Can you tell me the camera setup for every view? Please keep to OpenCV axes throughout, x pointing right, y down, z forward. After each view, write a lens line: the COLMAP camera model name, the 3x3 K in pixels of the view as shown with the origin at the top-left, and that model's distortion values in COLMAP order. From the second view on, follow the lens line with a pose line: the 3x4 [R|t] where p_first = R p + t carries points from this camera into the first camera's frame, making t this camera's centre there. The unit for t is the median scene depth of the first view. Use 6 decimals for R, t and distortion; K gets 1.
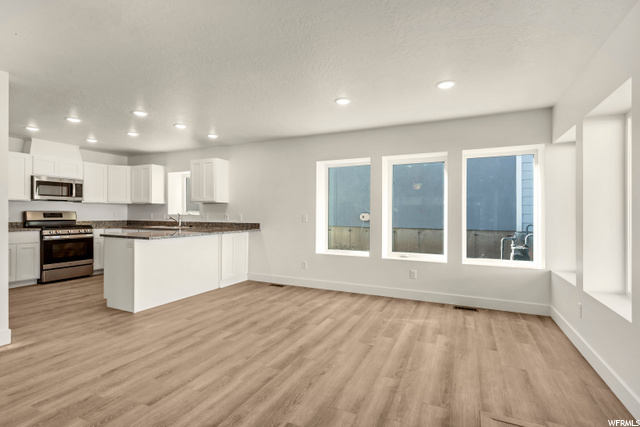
lens RADIAL K [[310.0, 0, 320.0], [0, 310.0, 213.5], [0, 0, 1]] dist [-0.001552, -0.000517]
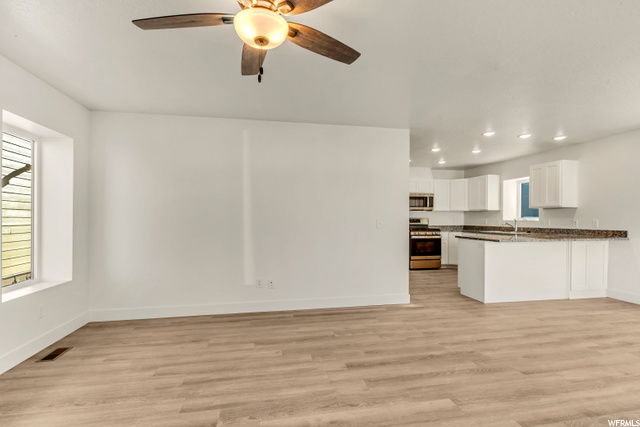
lens RADIAL K [[304.3, 0, 318.7], [0, 304.3, 221.1], [0, 0, 1]] dist [-0.000247, -0.001144]
pose [[0.580462, 0.000483, -0.814287, -0.016383], [0.003997, 0.999986, 0.003443, -0.000231], [0.814278, -0.005253, 0.580452, -0.162972]]
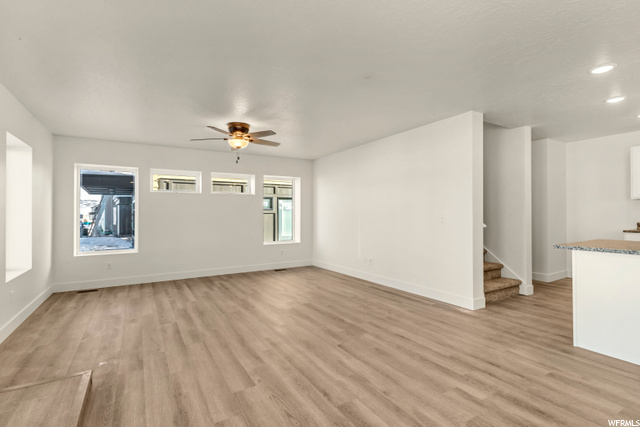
lens RADIAL K [[304.5, 0, 320.0], [0, 304.5, 213.5], [0, 0, 1]] dist [-0.001675, -0.000597]
pose [[-0.561506, -0.003310, -0.827466, 0.303081], [0.005859, 0.999951, -0.007976, 0.001985], [0.827452, -0.009327, -0.561459, 0.761130]]
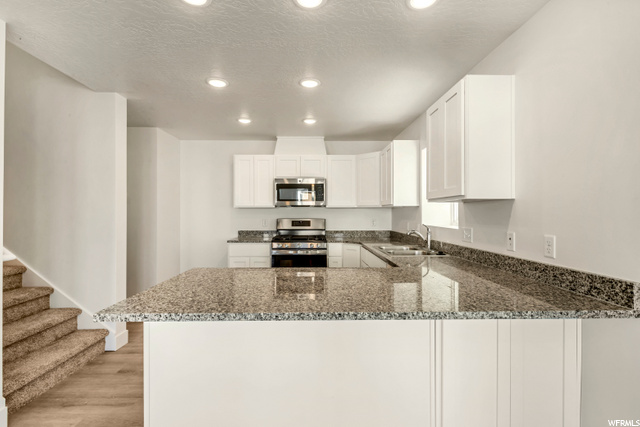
lens RADIAL K [[300.2, 0, 320.0], [0, 300.2, 213.5], [0, 0, 1]] dist [0.002569, 0.000026]
pose [[0.447687, -0.005144, -0.894176, -0.126950], [0.006629, 0.999975, -0.002434, -0.024805], [0.894166, -0.004837, 0.447710, 0.864604]]
